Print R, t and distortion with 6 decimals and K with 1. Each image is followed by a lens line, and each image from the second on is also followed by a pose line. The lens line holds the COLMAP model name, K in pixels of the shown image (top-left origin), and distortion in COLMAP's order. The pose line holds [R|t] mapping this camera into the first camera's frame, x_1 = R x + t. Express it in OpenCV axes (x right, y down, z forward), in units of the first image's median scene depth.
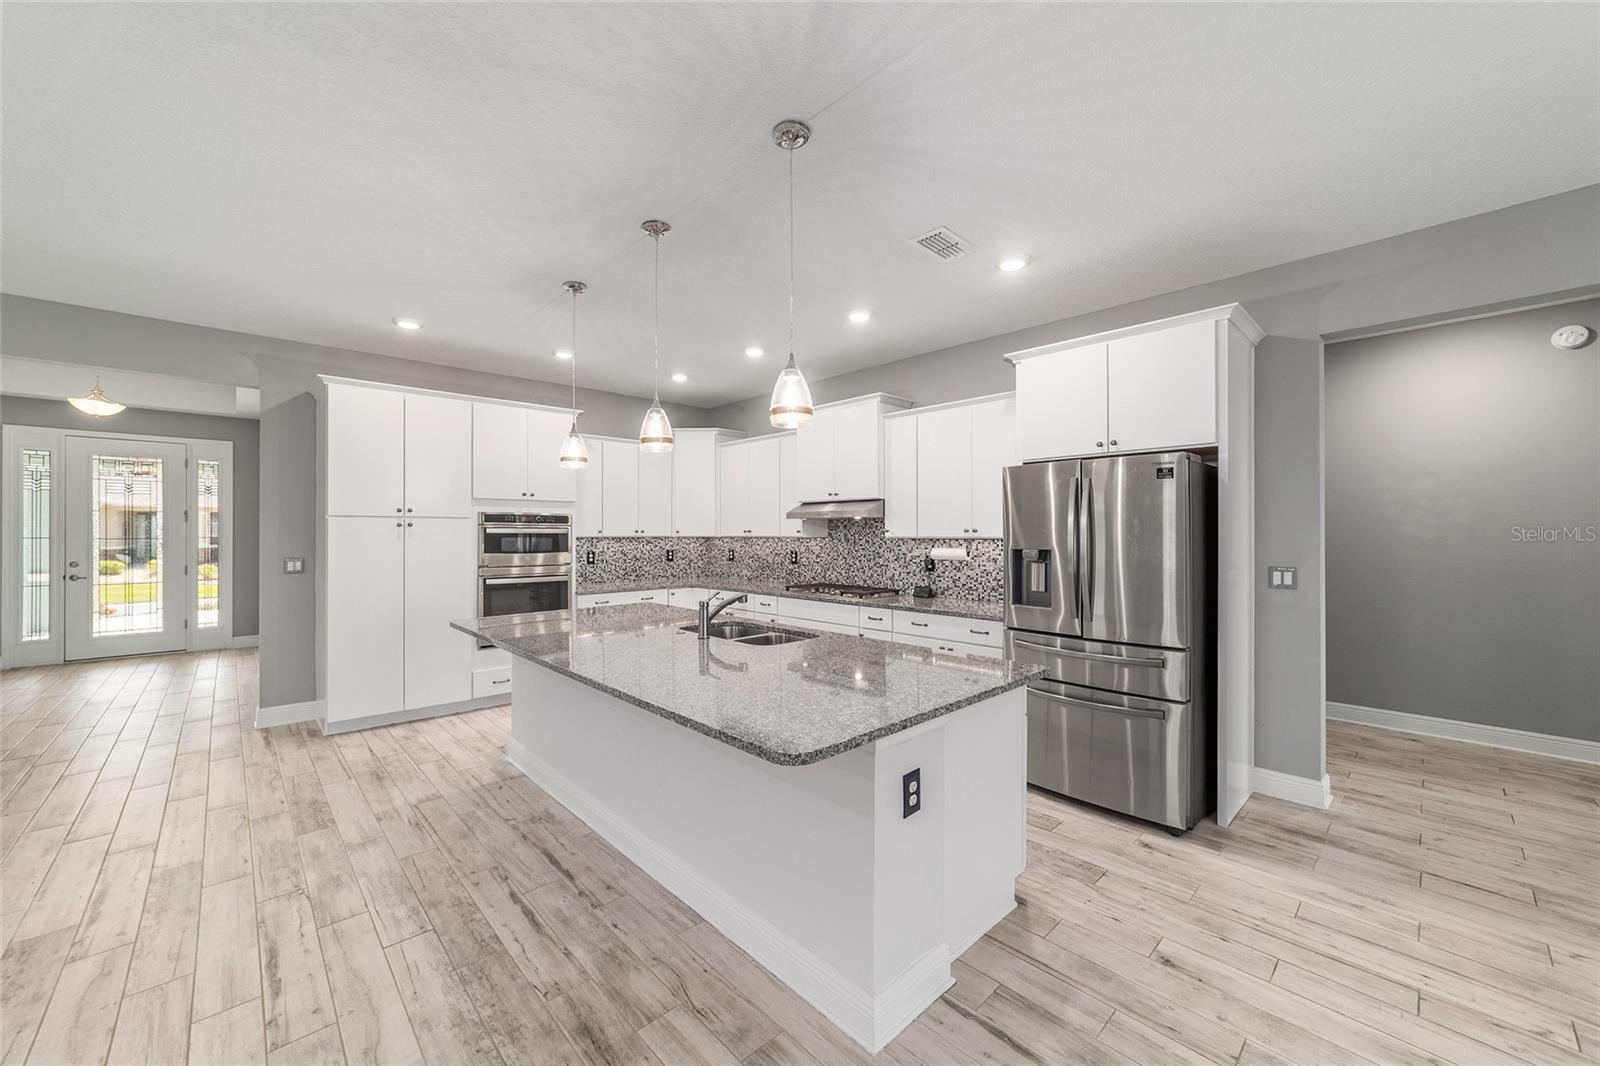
lens RADIAL K [[612.9, 0, 791.1], [0, 612.9, 531.5], [0, 0, 1]] dist [-0.017322, 0.007846]
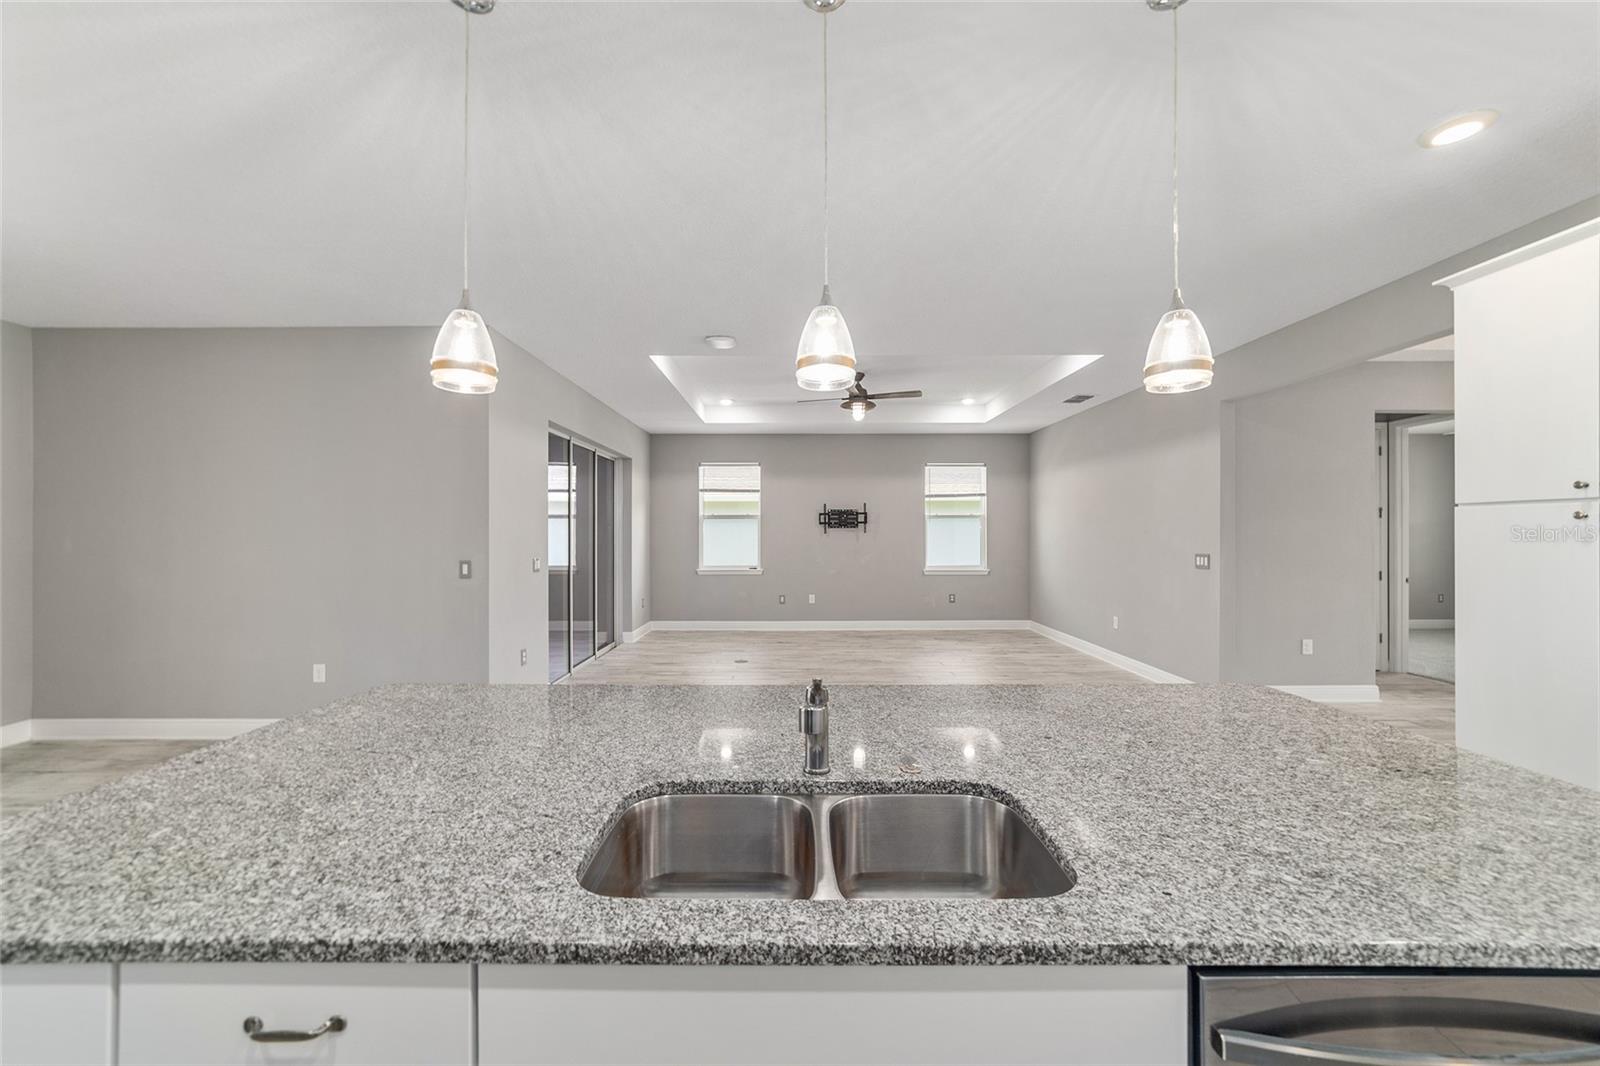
lens RADIAL K [[612.9, 0, 791.1], [0, 612.9, 531.5], [0, 0, 1]] dist [-0.017322, 0.007846]
pose [[-0.682275, -0.000328, -0.731096, 0.121699], [0.003417, 0.999988, -0.003637, 0.001374], [0.731088, -0.004980, -0.682265, 0.806384]]
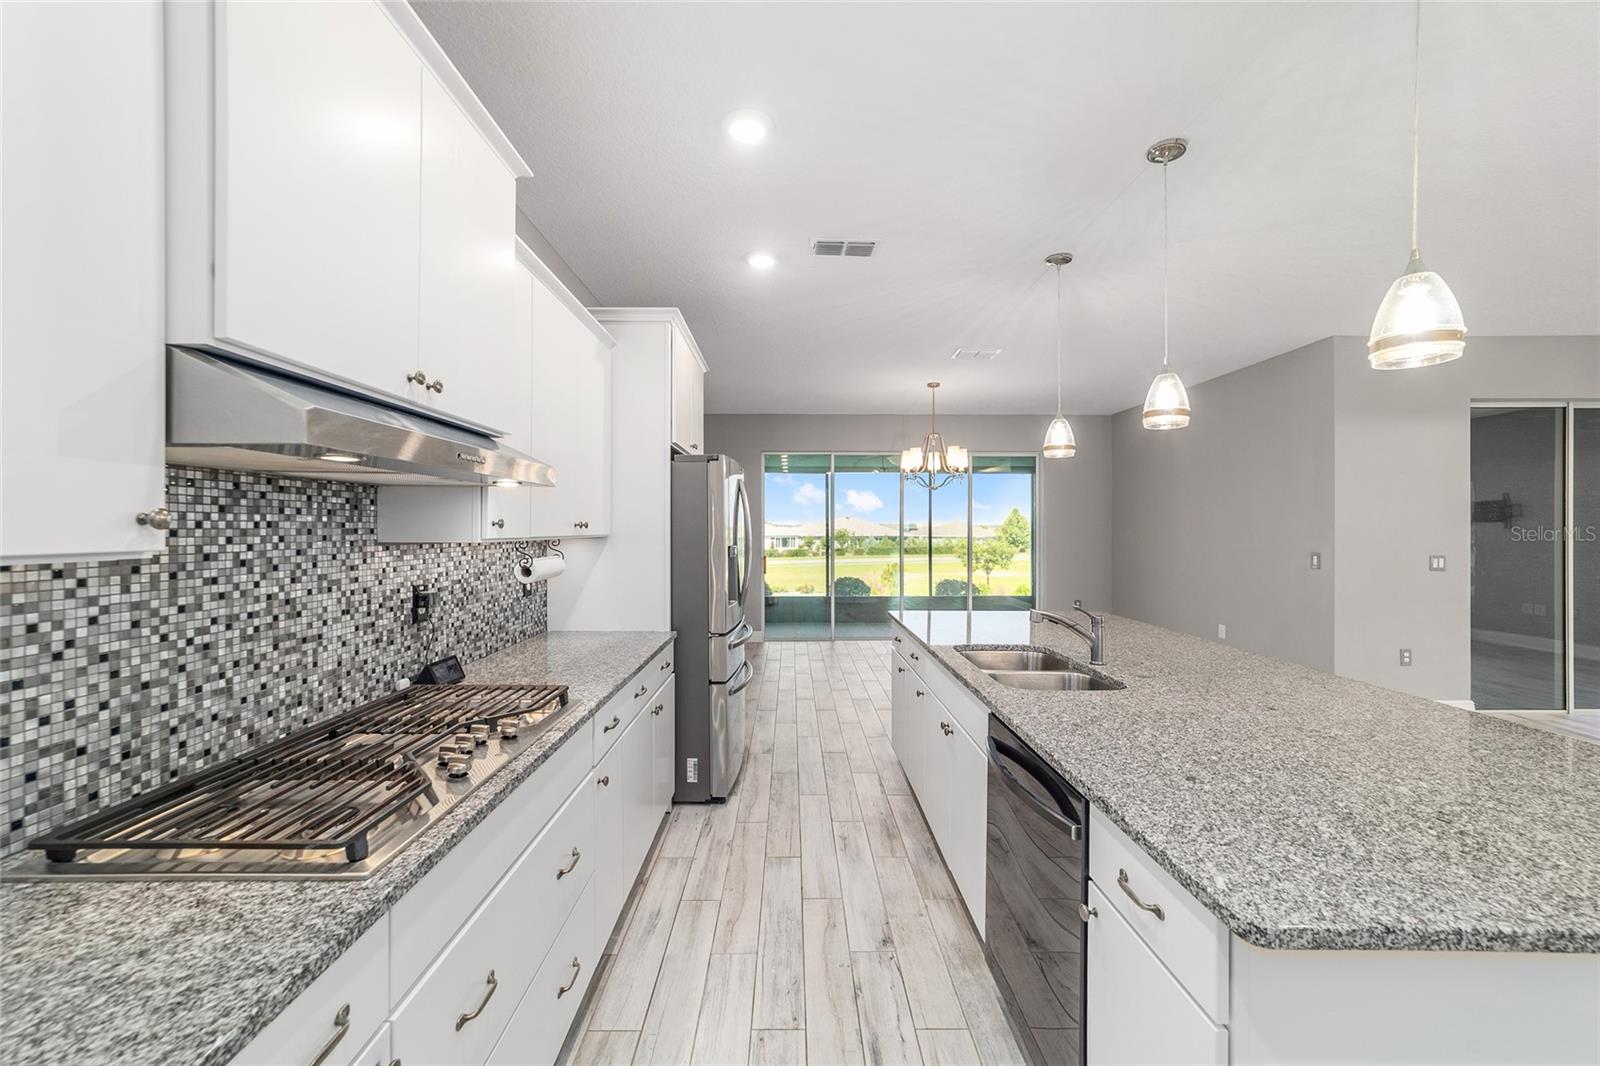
lens RADIAL K [[612.1, 0, 795.8], [0, 612.1, 529.6], [0, 0, 1]] dist [-0.018497, 0.007650]
pose [[-0.739473, -0.000962, 0.673185, -0.236603], [-0.001456, 0.999999, -0.000170, 0.002394], [-0.673184, -0.001106, -0.739474, 1.142427]]
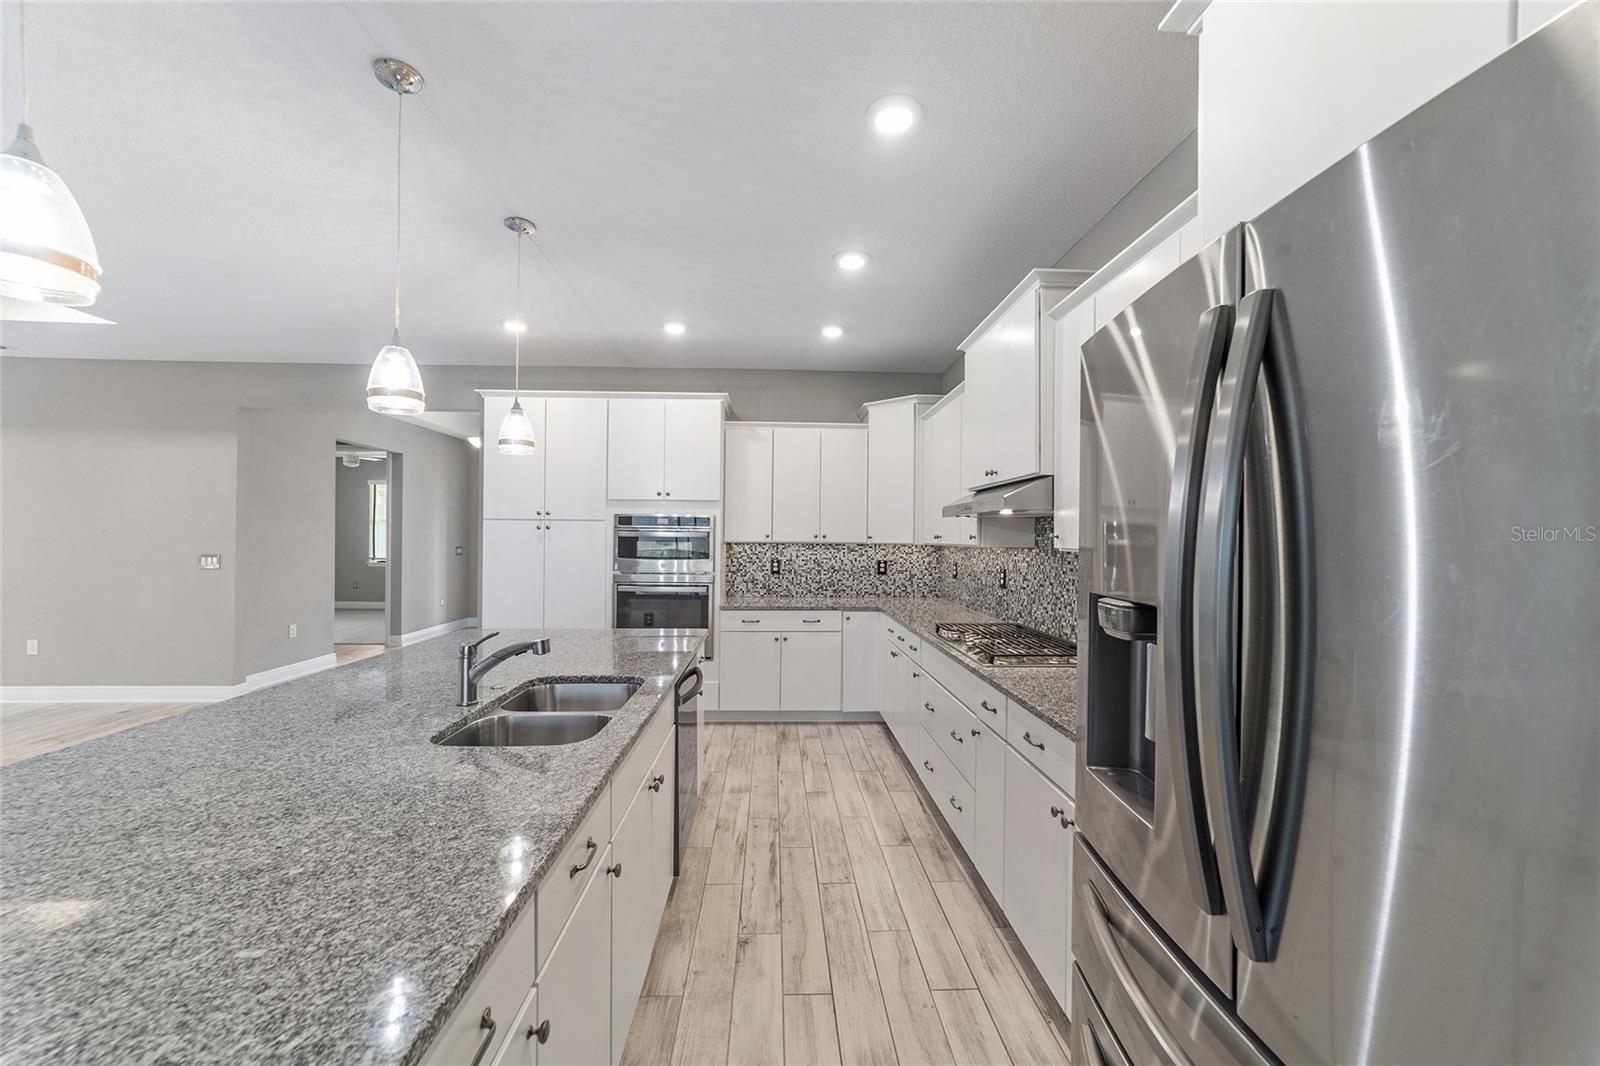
lens RADIAL K [[614.2, 0, 794.4], [0, 614.2, 535.7], [0, 0, 1]] dist [-0.017797, 0.007876]
pose [[0.757533, 0.004948, -0.652778, 0.321477], [-0.007858, 0.999968, -0.001539, 0.000578], [0.652750, 0.006295, 0.757547, 0.465542]]
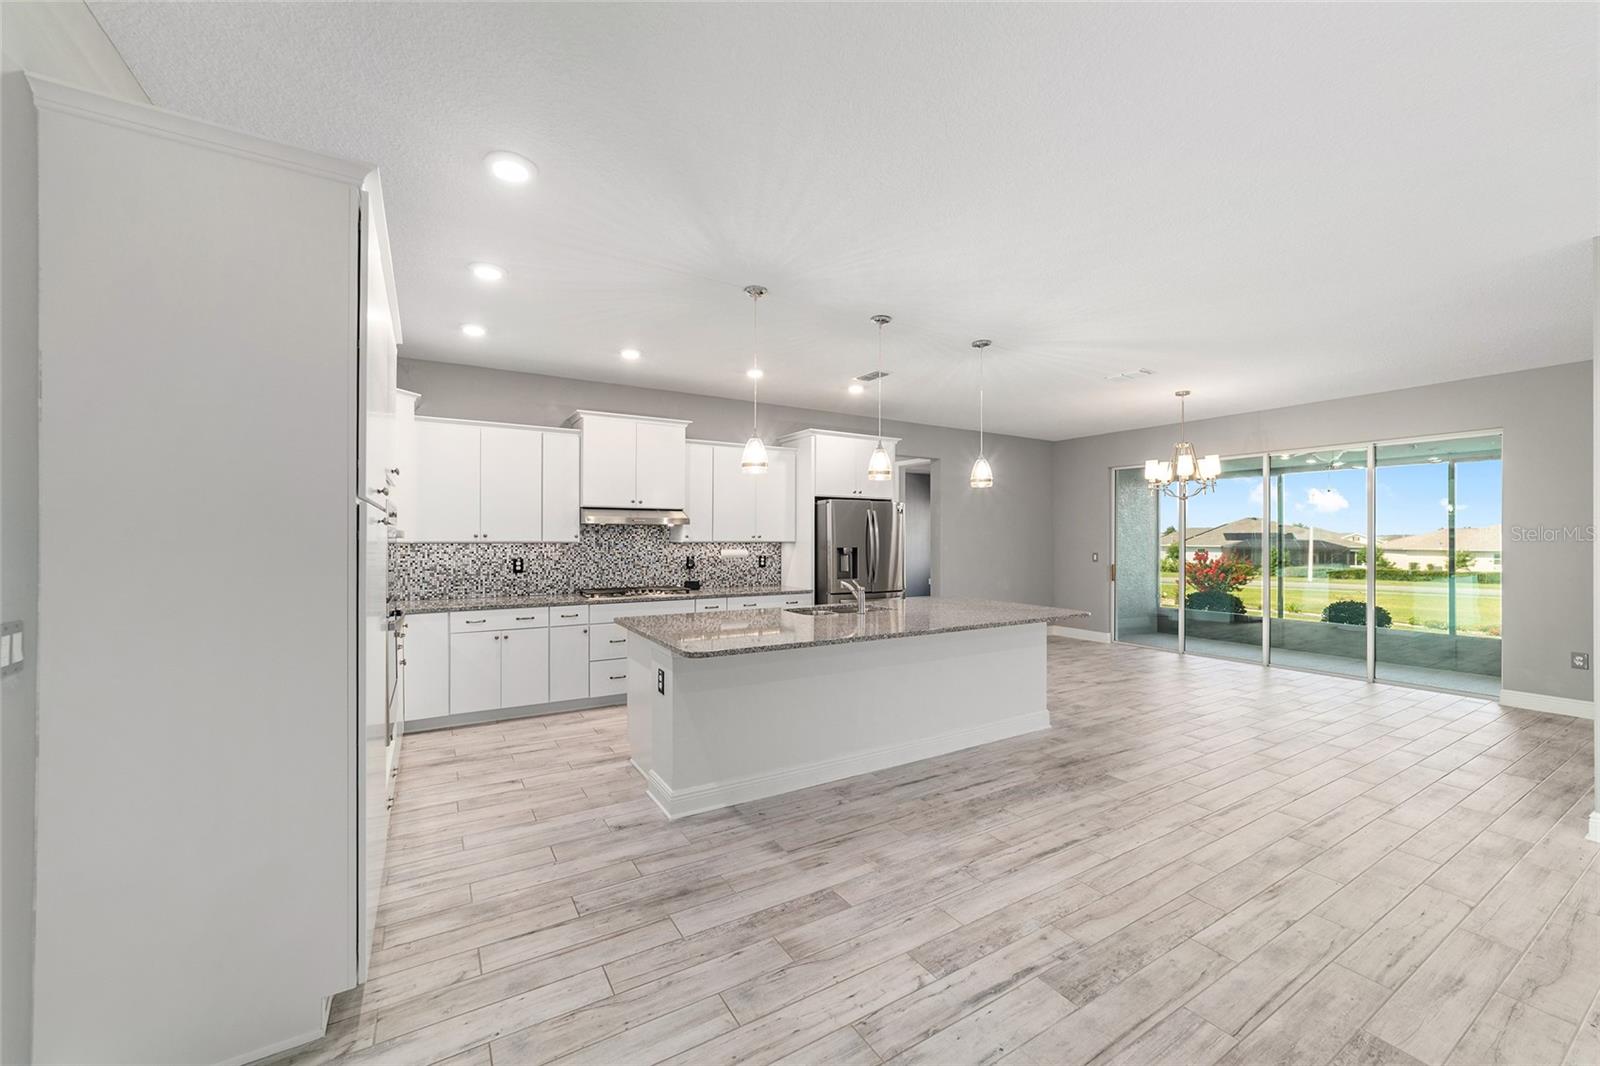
lens RADIAL K [[619.7, 0, 795.1], [0, 619.7, 535.0], [0, 0, 1]] dist [-0.017392, 0.008347]
pose [[0.206182, 0.005271, 0.978499, -0.976632], [-0.004625, 0.999980, -0.004412, 0.000494], [-0.978503, -0.003616, 0.206203, 0.534056]]
